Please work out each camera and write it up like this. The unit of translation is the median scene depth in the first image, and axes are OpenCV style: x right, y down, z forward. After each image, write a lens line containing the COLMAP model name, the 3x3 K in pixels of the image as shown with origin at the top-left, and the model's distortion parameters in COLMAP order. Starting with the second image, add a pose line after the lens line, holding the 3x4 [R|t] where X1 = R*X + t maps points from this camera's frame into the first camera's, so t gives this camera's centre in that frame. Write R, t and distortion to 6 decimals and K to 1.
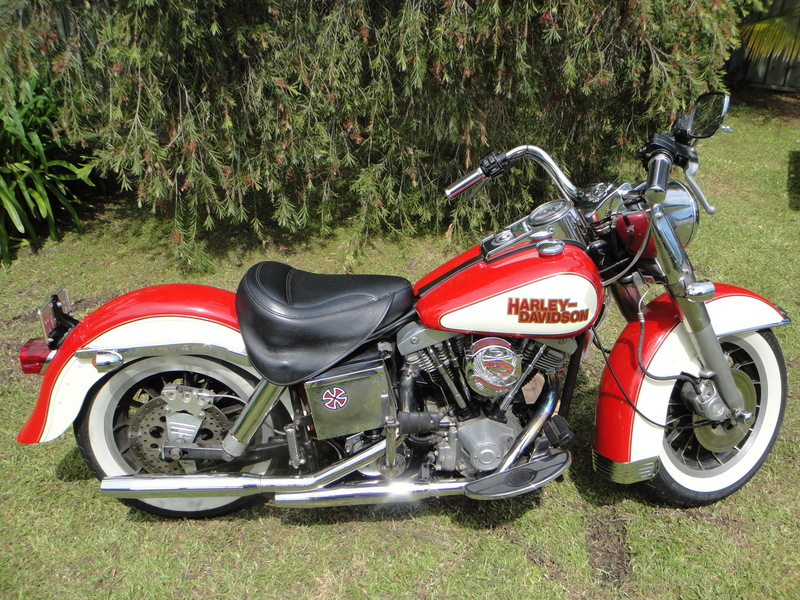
lens RADIAL K [[744.5, 0, 394.8], [0, 744.5, 303.1], [0, 0, 1]] dist [-0.004030, 0.000000]
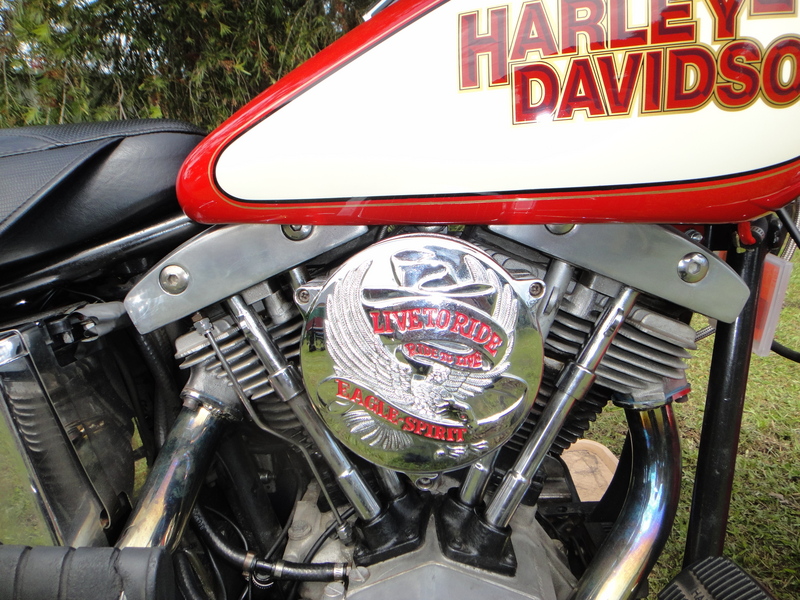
lens RADIAL K [[543.8, 0, 406.4], [0, 543.8, 297.4], [0, 0, 1]] dist [0.006223, 0.001242]
pose [[0.992658, -0.034866, -0.115820, 0.142964], [0.010211, 0.978291, -0.206982, 0.103585], [0.120522, 0.204280, 0.971465, 0.799516]]
